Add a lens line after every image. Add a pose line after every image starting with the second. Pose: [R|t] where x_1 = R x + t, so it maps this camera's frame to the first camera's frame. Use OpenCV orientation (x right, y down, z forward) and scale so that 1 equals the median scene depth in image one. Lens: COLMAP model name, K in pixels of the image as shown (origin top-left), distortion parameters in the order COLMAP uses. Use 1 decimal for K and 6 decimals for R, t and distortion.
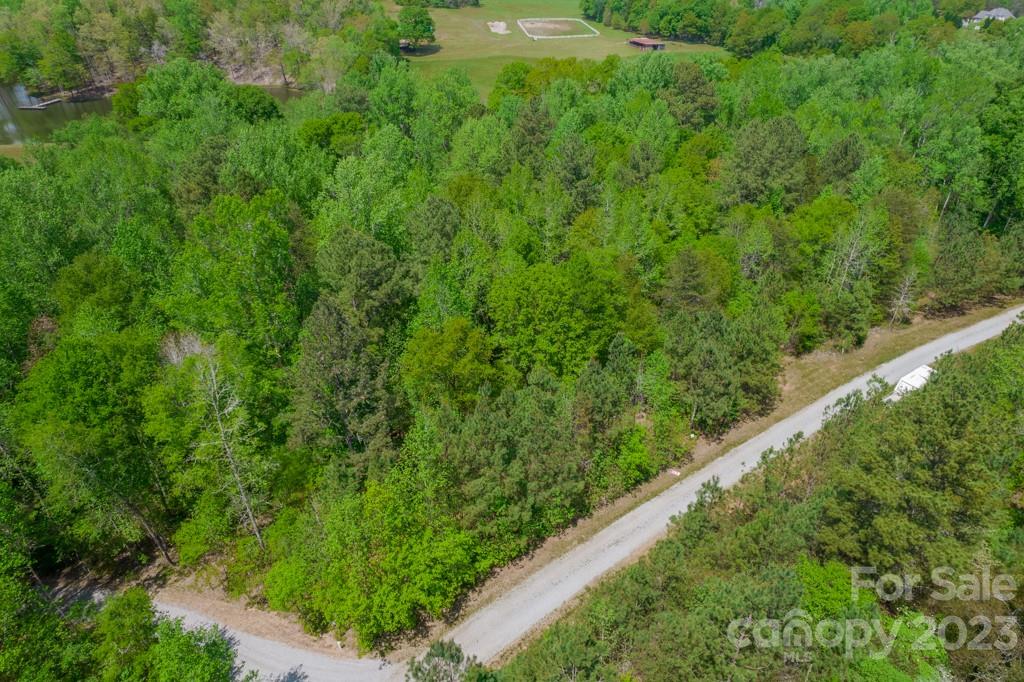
lens RADIAL K [[658.4, 0, 515.0], [0, 658.4, 339.8], [0, 0, 1]] dist [-0.068324, 0.060601]
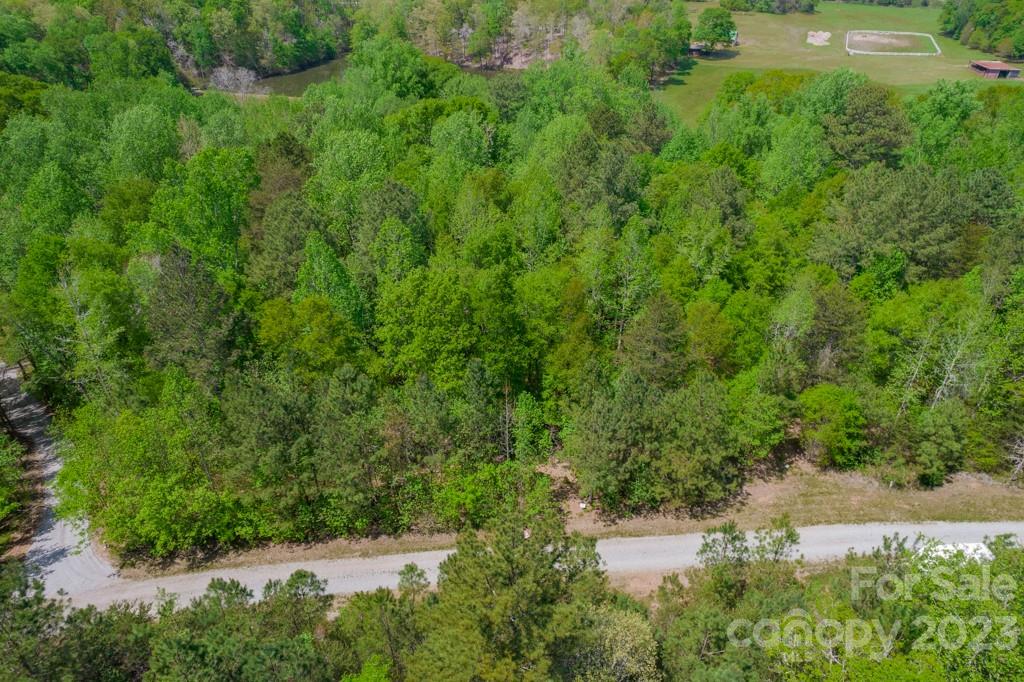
lens RADIAL K [[658.4, 0, 516.2], [0, 658.4, 343.3], [0, 0, 1]] dist [-0.068324, 0.060601]
pose [[0.864565, 0.265822, -0.426458, 0.501120], [-0.264806, 0.962245, 0.062946, -0.087509], [0.427089, 0.058508, 0.902314, 0.177950]]
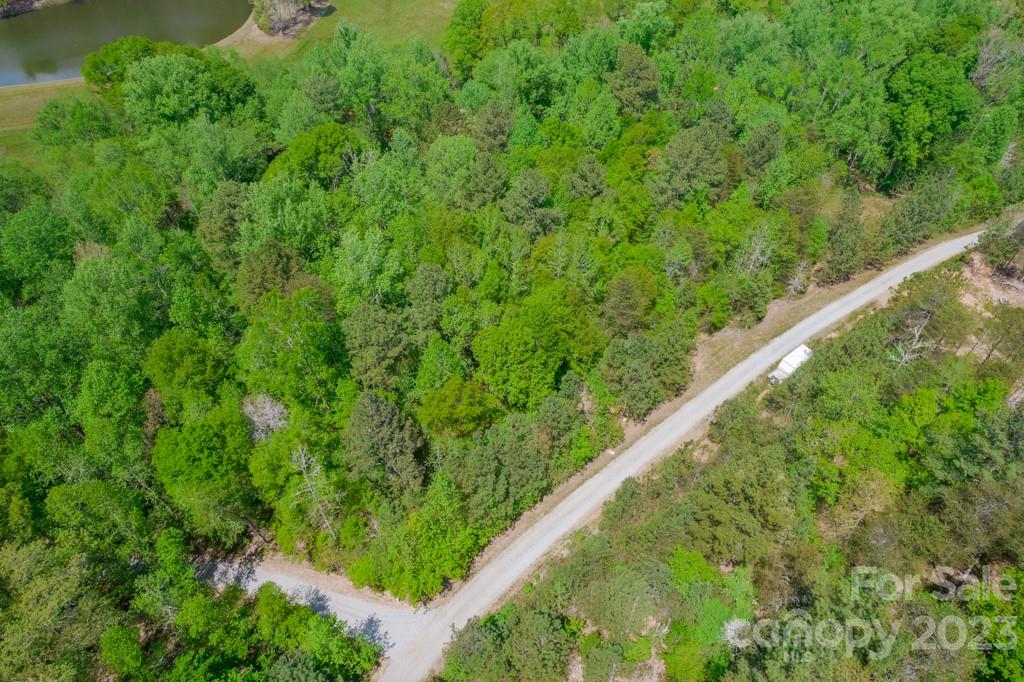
lens RADIAL K [[658.4, 0, 511.0], [0, 658.4, 341.0], [0, 0, 1]] dist [-0.068324, 0.060601]
pose [[0.997586, -0.053854, 0.043836, -0.018639], [0.041839, 0.969987, 0.239529, -0.352063], [-0.055420, -0.237117, 0.969899, -0.283757]]
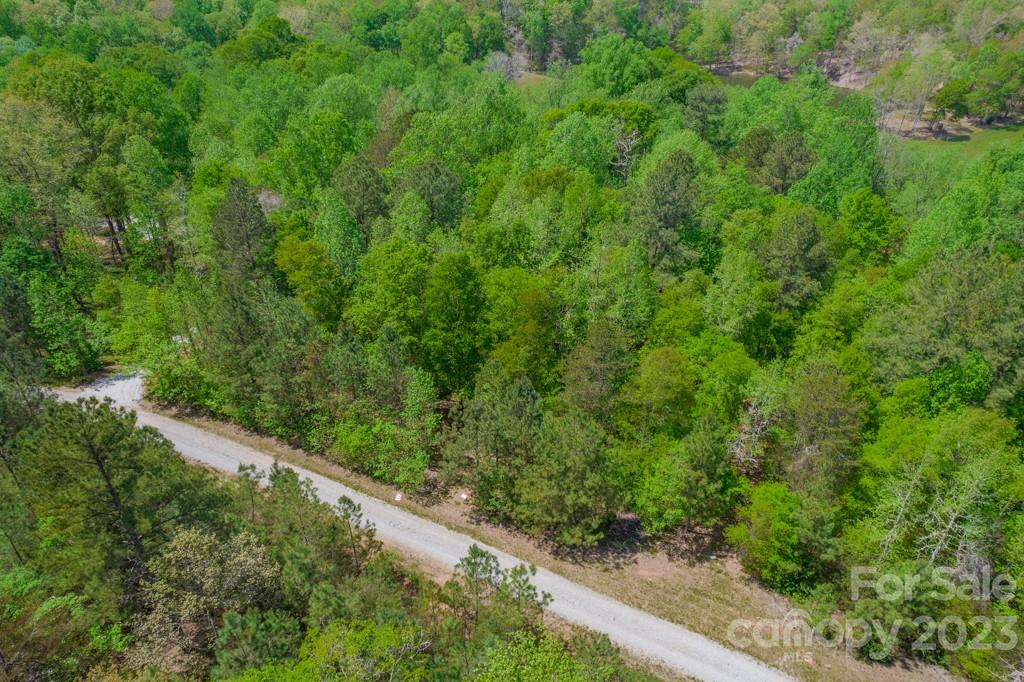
lens RADIAL K [[658.4, 0, 513.3], [0, 658.4, 345.6], [0, 0, 1]] dist [-0.068324, 0.060601]
pose [[0.462357, 0.474233, -0.749219, 0.858308], [-0.469988, 0.847570, 0.246449, -0.270295], [0.751889, 0.238177, 0.614764, 0.459186]]
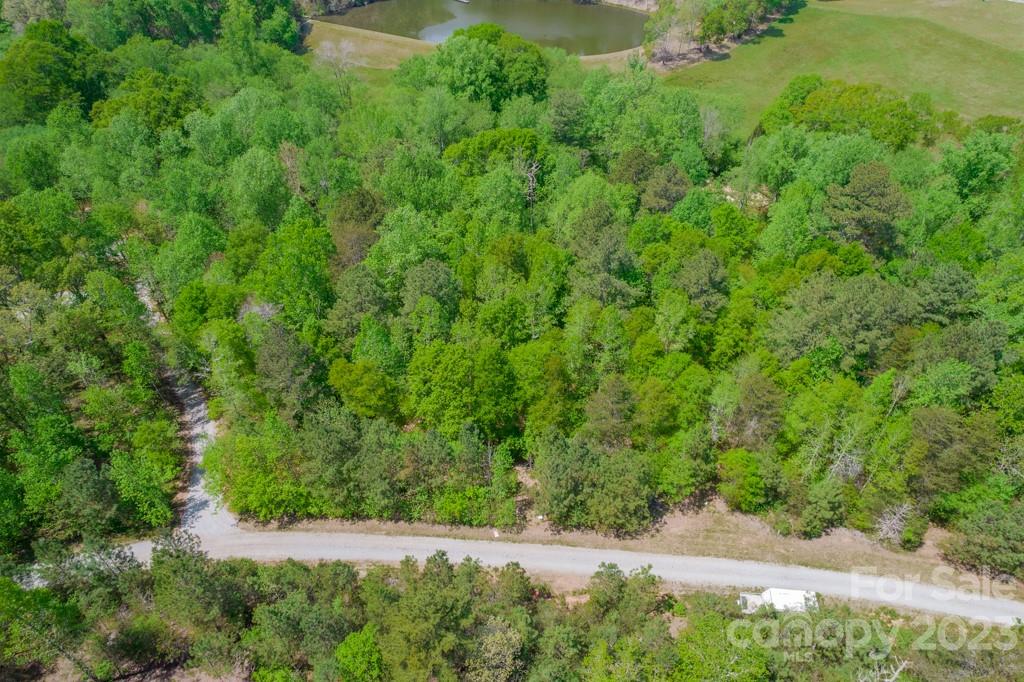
lens RADIAL K [[658.4, 0, 513.6], [0, 658.4, 342.6], [0, 0, 1]] dist [-0.068324, 0.060601]
pose [[0.761686, 0.429830, -0.484851, 0.681085], [-0.334283, 0.901697, 0.274223, -0.462670], [0.555057, -0.046794, 0.830495, -0.026693]]
